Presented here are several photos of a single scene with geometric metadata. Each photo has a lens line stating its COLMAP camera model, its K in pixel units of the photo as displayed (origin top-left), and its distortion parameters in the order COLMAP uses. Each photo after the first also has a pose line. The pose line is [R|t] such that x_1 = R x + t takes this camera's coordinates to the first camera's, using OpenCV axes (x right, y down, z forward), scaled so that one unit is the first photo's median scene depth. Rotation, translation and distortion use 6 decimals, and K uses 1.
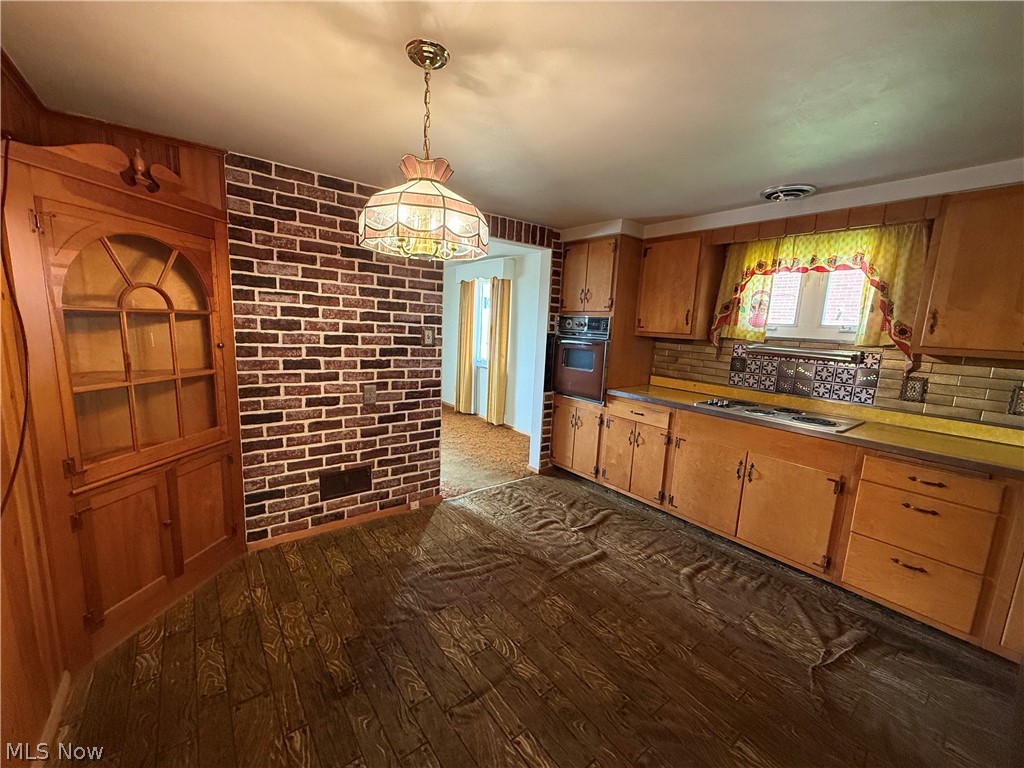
lens RADIAL K [[406.3, 0, 510.4], [0, 406.3, 385.4], [0, 0, 1]] dist [-0.000560, 0.000052]
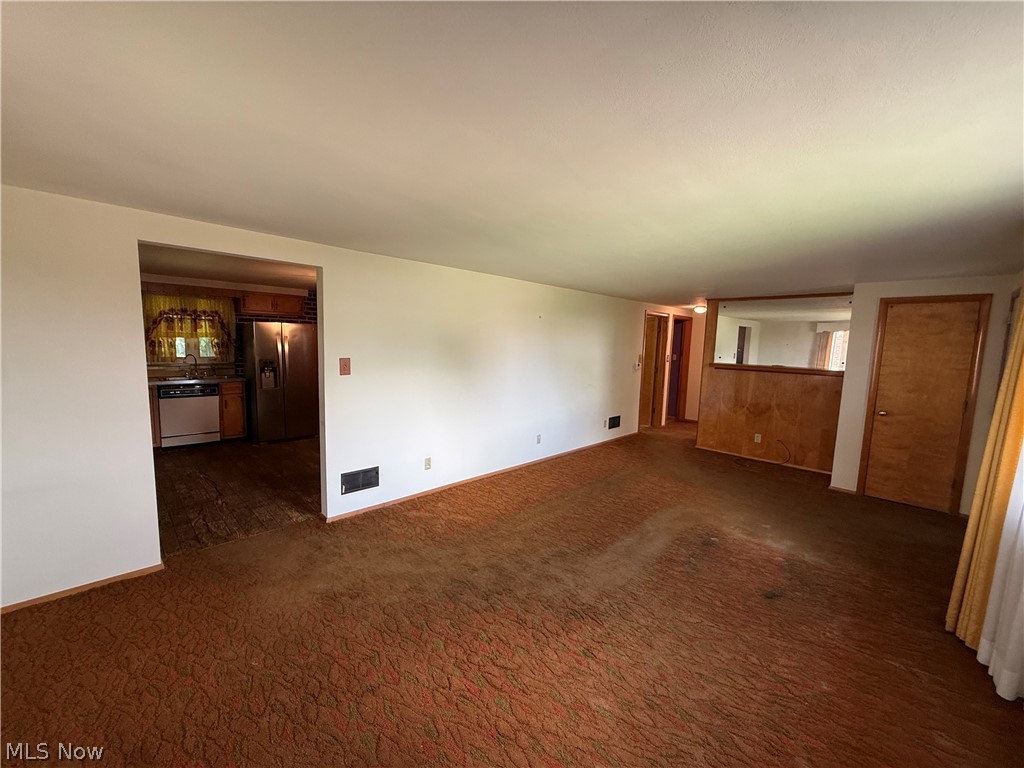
lens RADIAL K [[406.3, 0, 510.4], [0, 406.3, 385.4], [0, 0, 1]] dist [-0.000560, 0.000052]
pose [[-0.990252, -0.060093, -0.125657, -0.616246], [-0.090992, 0.962131, 0.256951, -0.449254], [0.105458, 0.265880, -0.958221, 2.399532]]
